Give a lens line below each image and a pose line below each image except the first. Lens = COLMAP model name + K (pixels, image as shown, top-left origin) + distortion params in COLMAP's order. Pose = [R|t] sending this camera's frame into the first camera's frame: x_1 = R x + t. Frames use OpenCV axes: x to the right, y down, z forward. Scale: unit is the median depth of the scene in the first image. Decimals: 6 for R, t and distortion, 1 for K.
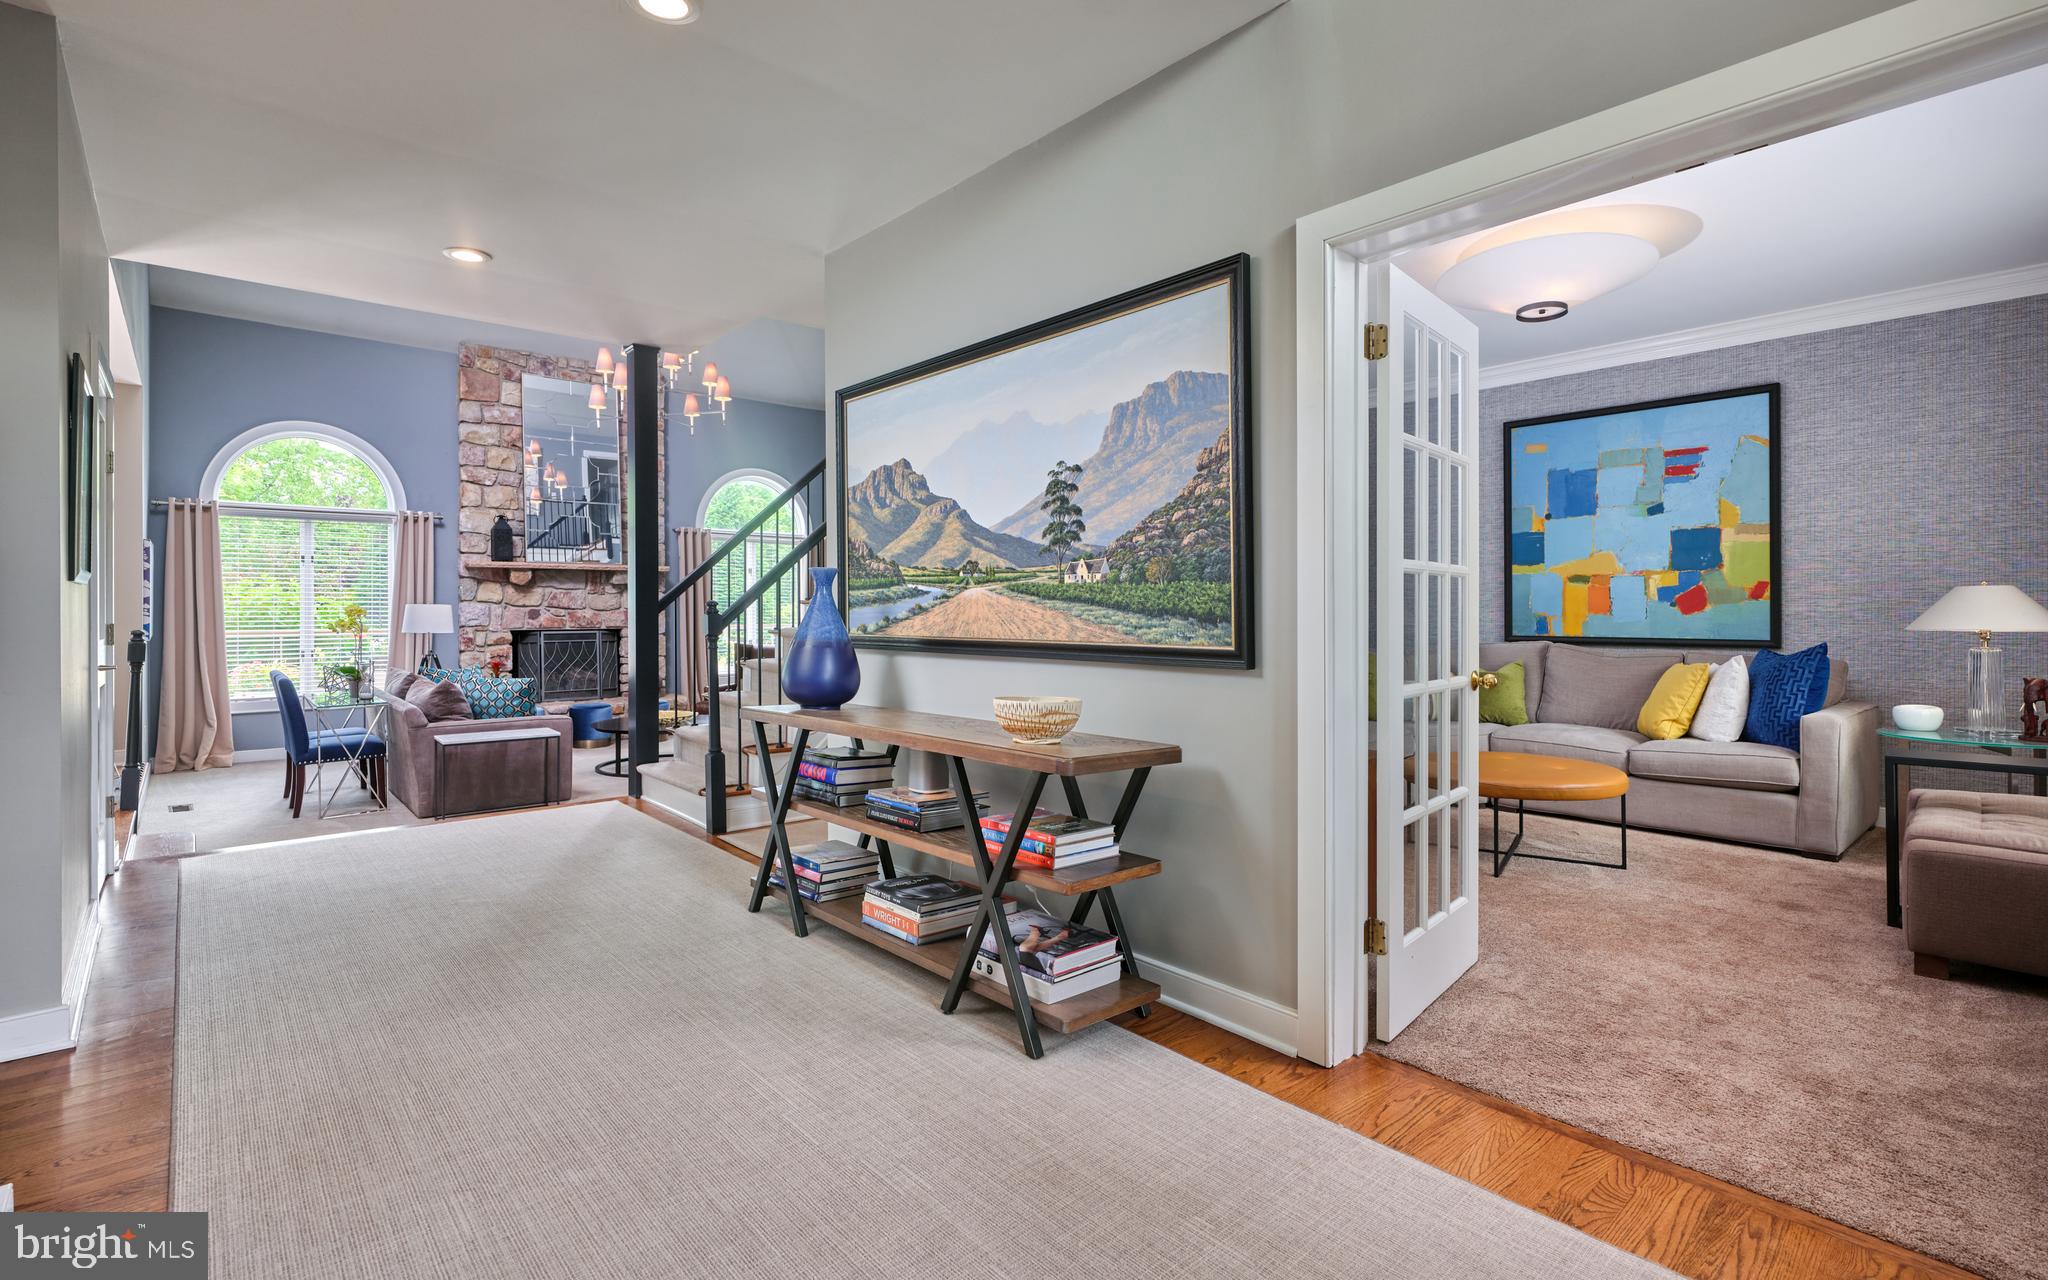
lens RADIAL K [[954.4, 0, 1022.4], [0, 954.4, 623.4], [0, 0, 1]] dist [-0.001510, -0.000759]
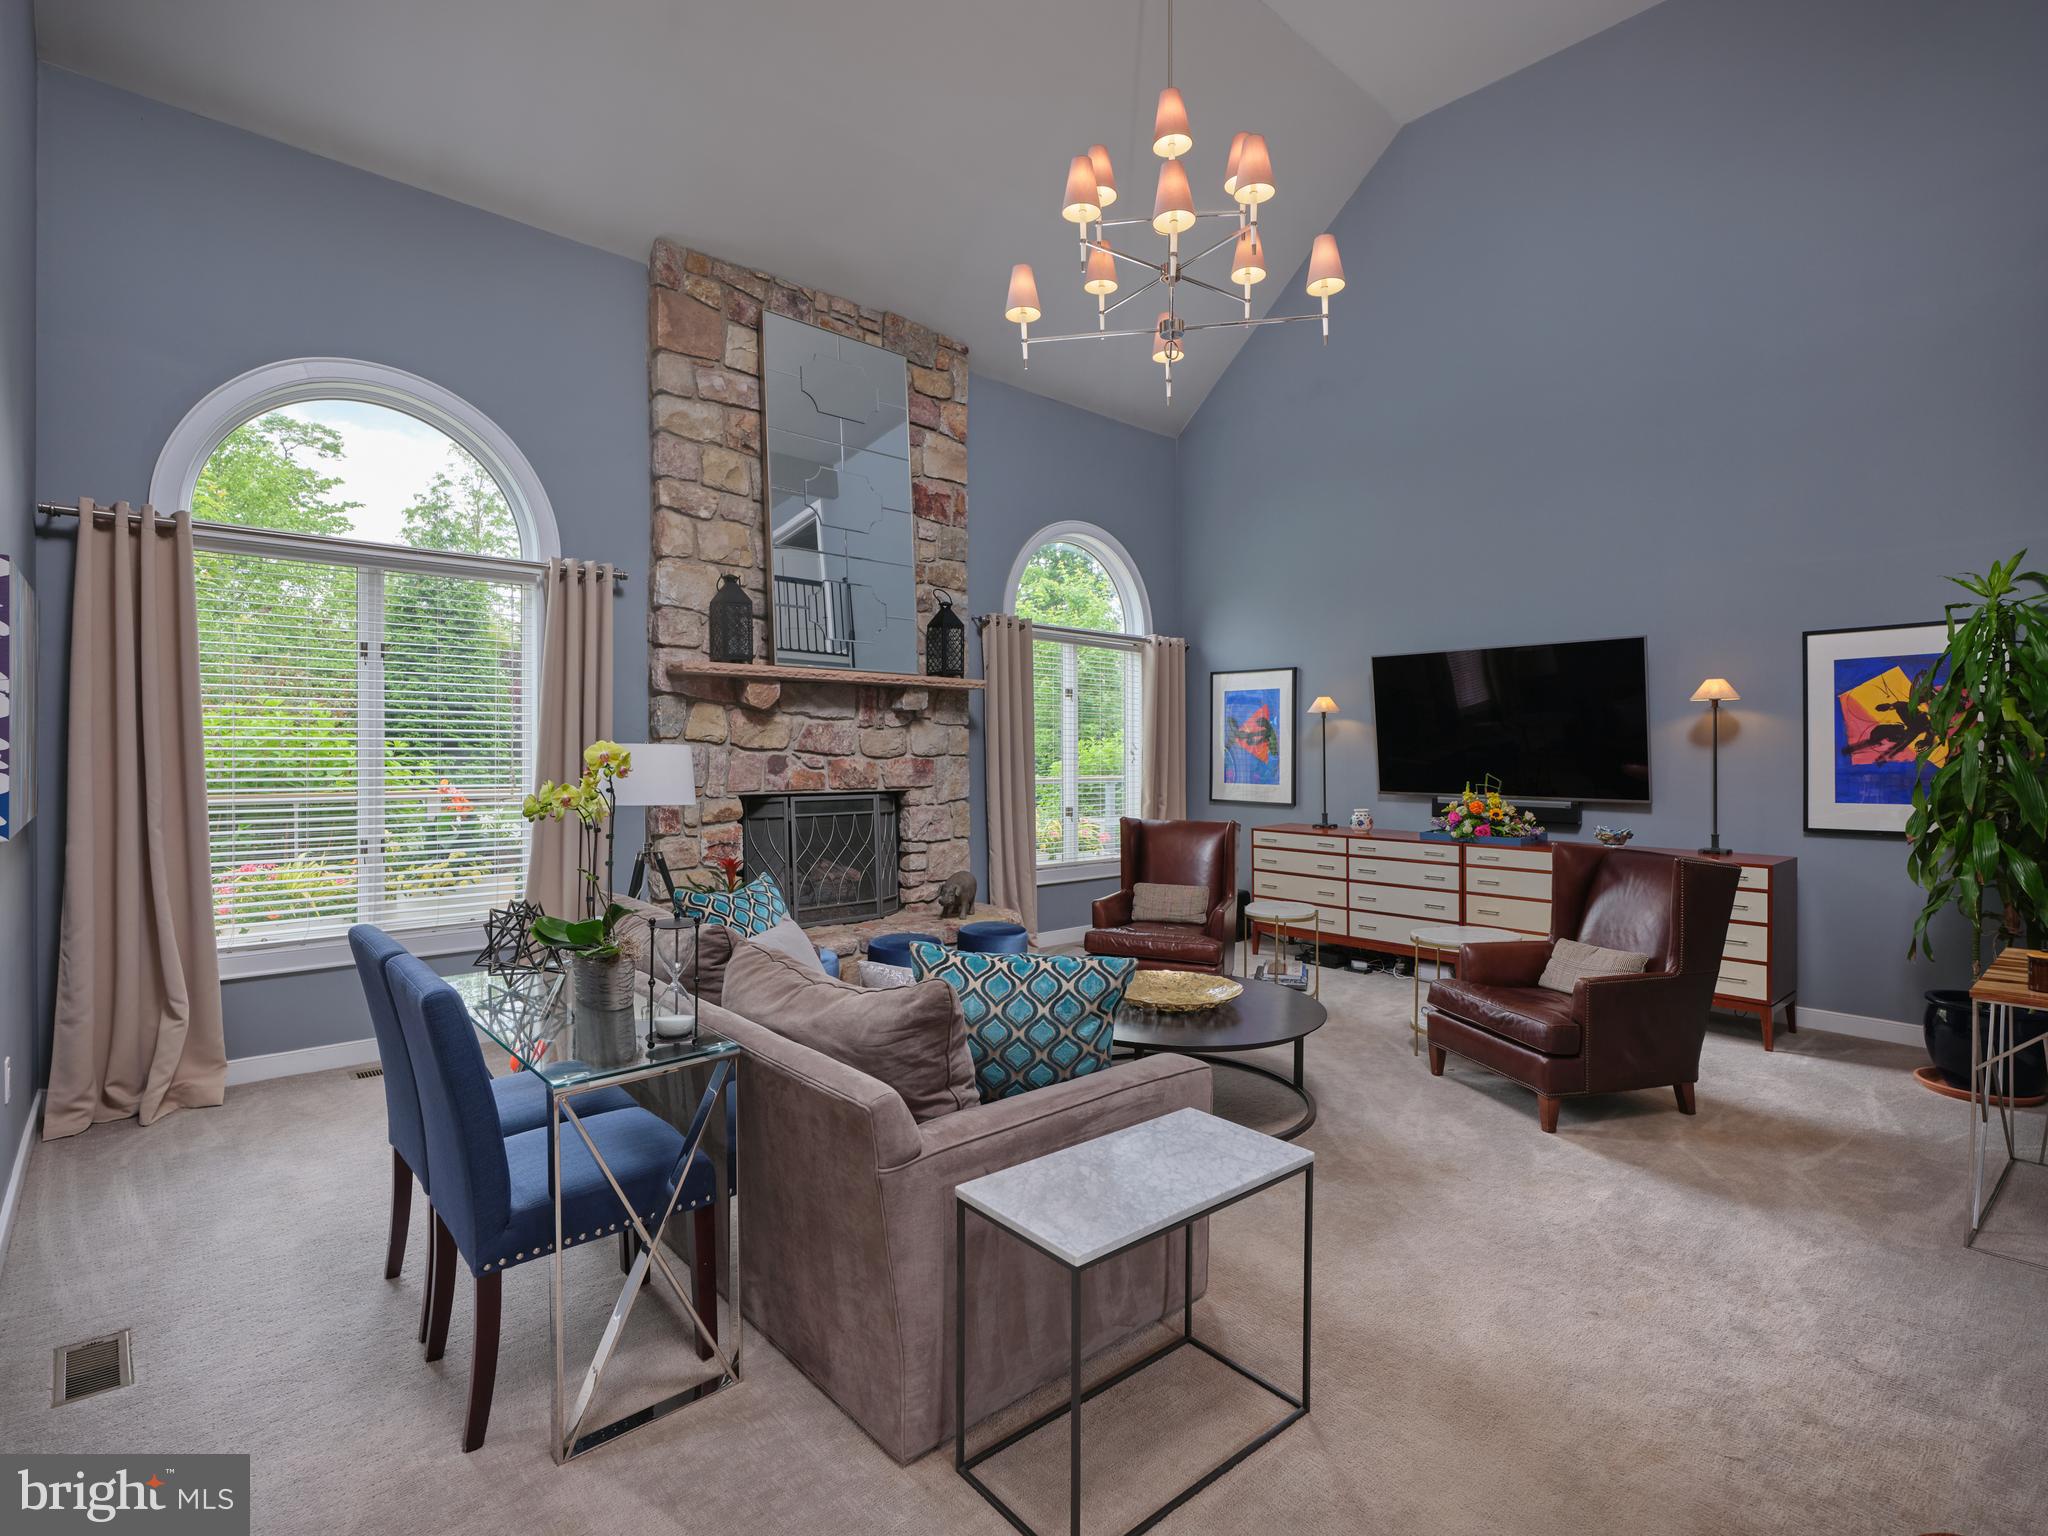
lens RADIAL K [[1009.7, 0, 1026.0], [0, 1009.7, 772.6], [0, 0, 1]] dist [-0.000228, 0.001550]
pose [[0.999984, 0.002869, 0.004851, -0.385656], [-0.002884, 0.999991, 0.002953, -0.007220], [-0.004843, -0.002967, 0.999984, 0.443683]]
